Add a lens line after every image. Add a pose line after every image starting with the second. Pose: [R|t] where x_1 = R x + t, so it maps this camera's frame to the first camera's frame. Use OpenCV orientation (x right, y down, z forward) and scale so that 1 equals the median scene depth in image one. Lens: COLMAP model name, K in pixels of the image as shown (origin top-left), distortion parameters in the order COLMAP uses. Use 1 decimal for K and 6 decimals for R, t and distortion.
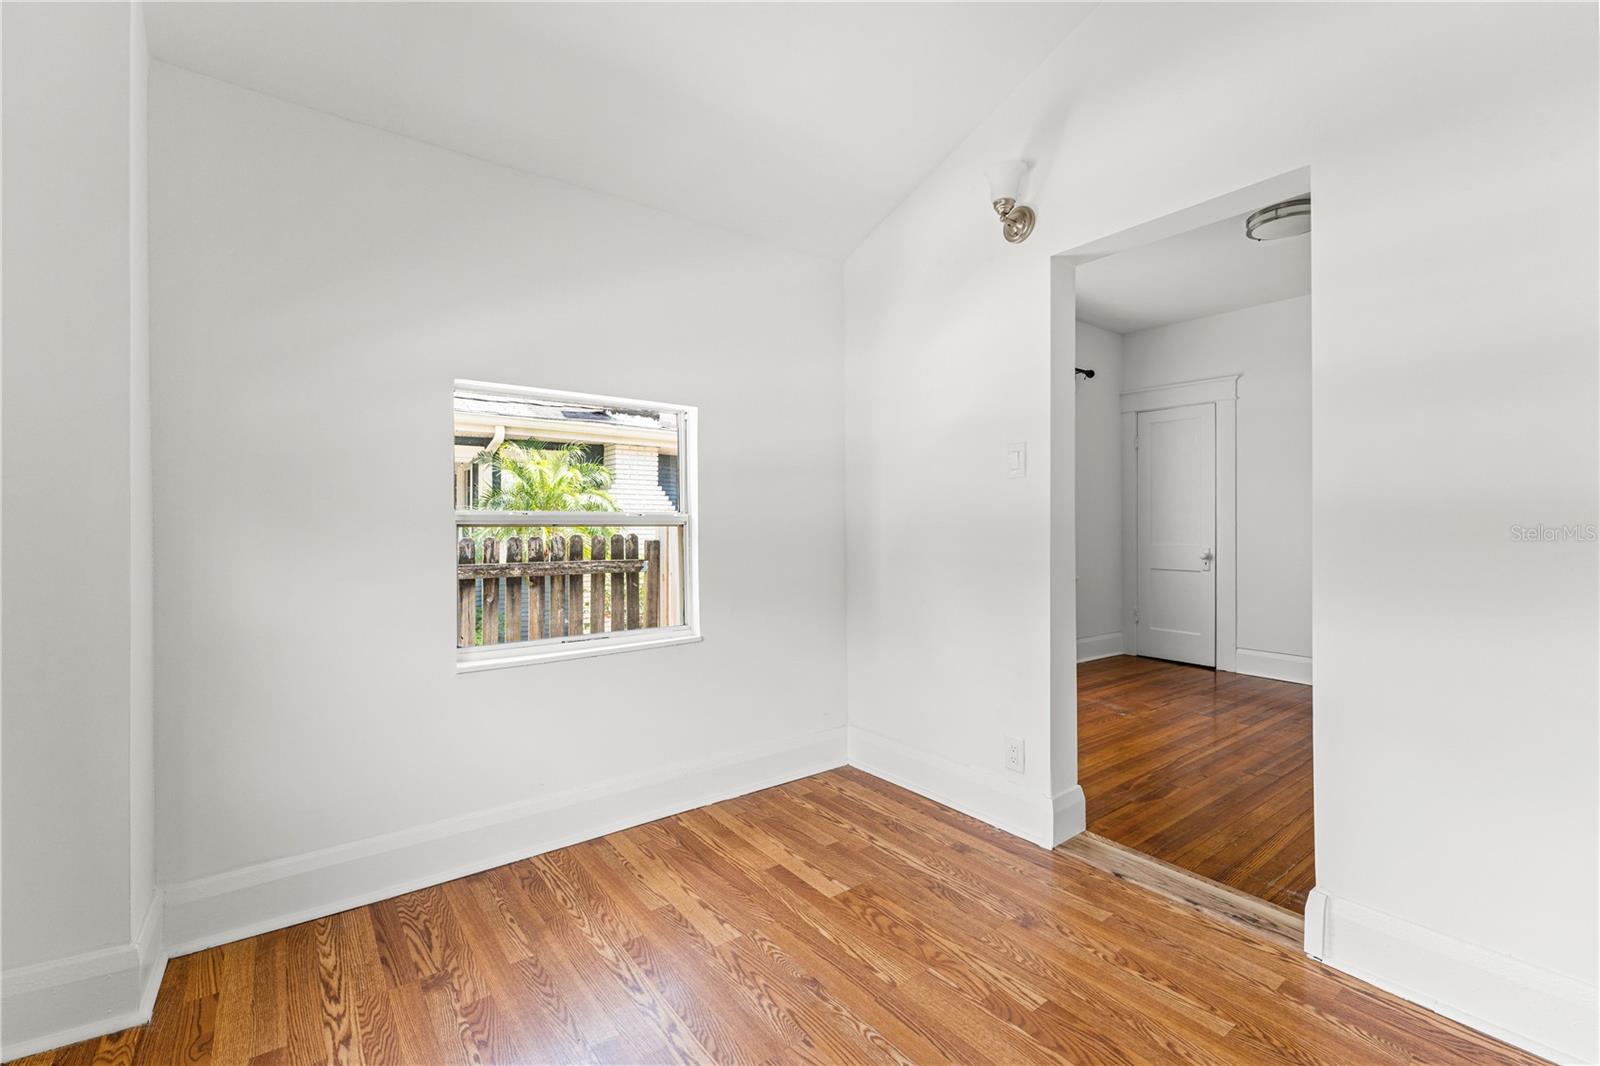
lens RADIAL K [[698.3, 0, 796.2], [0, 698.3, 529.6], [0, 0, 1]] dist [-0.000584, -0.000774]
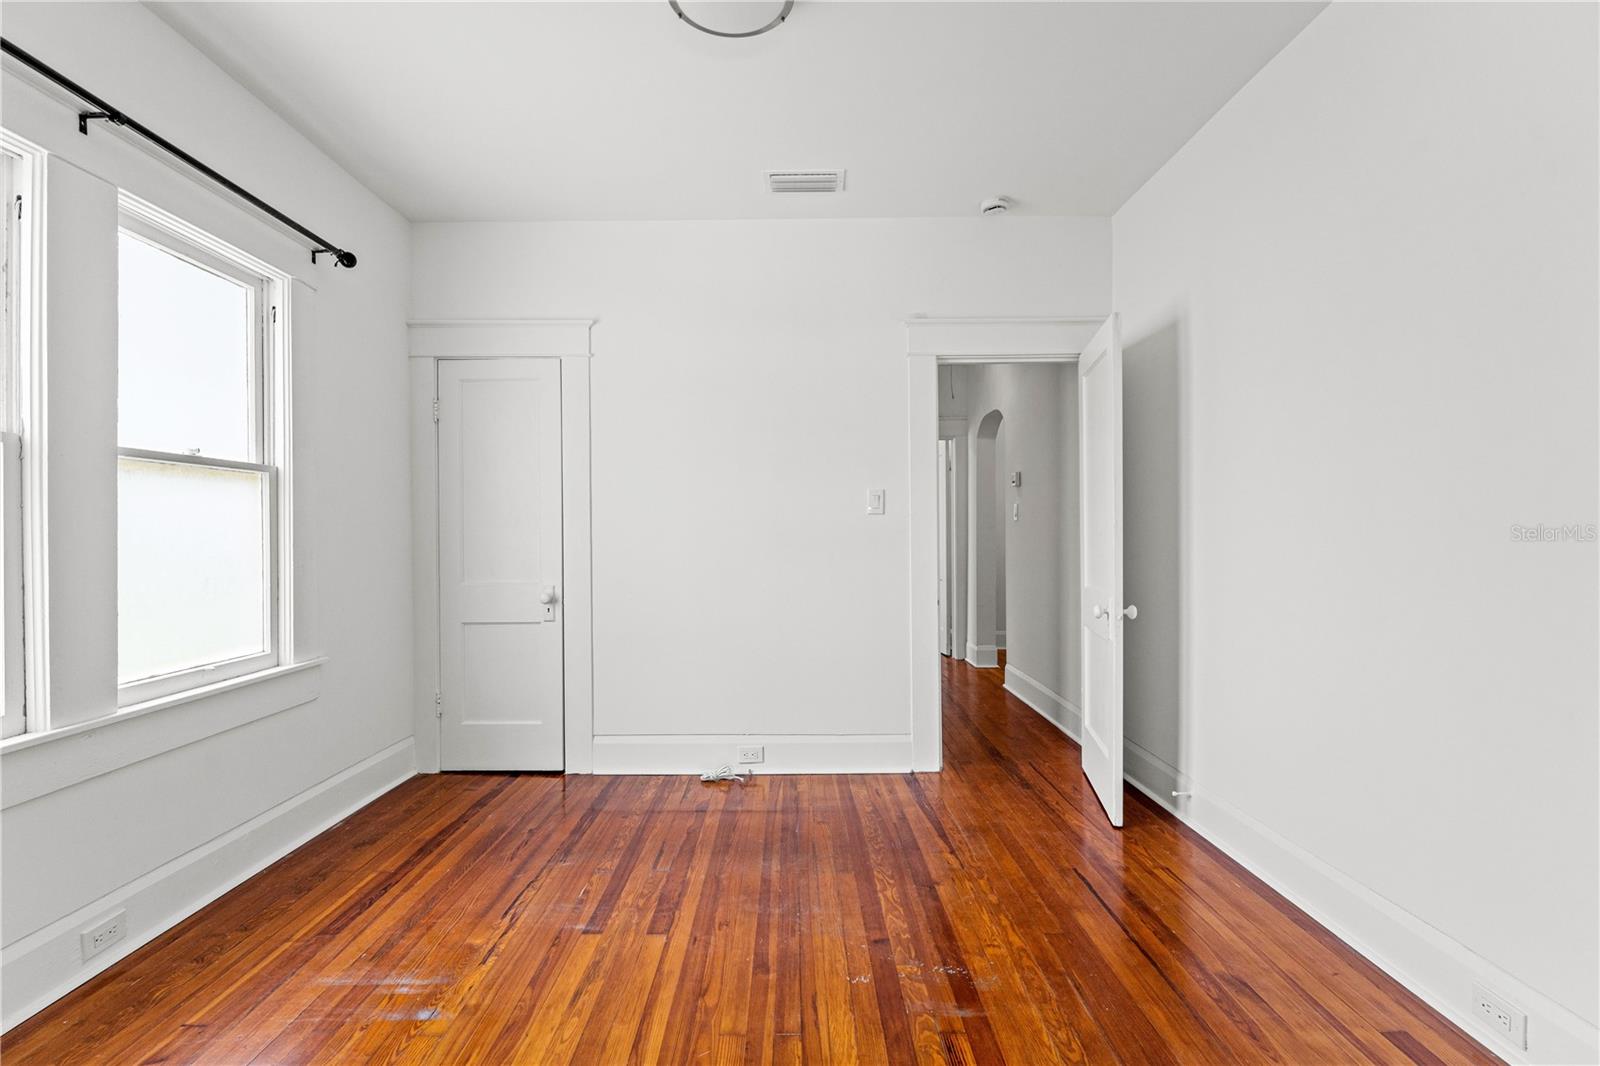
lens RADIAL K [[726.1, 0, 796.3], [0, 726.1, 537.2], [0, 0, 1]] dist [-0.006230, 0.000950]
pose [[0.599240, -0.005212, 0.800553, 0.456972], [0.007121, 0.999974, 0.001180, -0.039006], [-0.800538, 0.004994, 0.599261, 0.997415]]
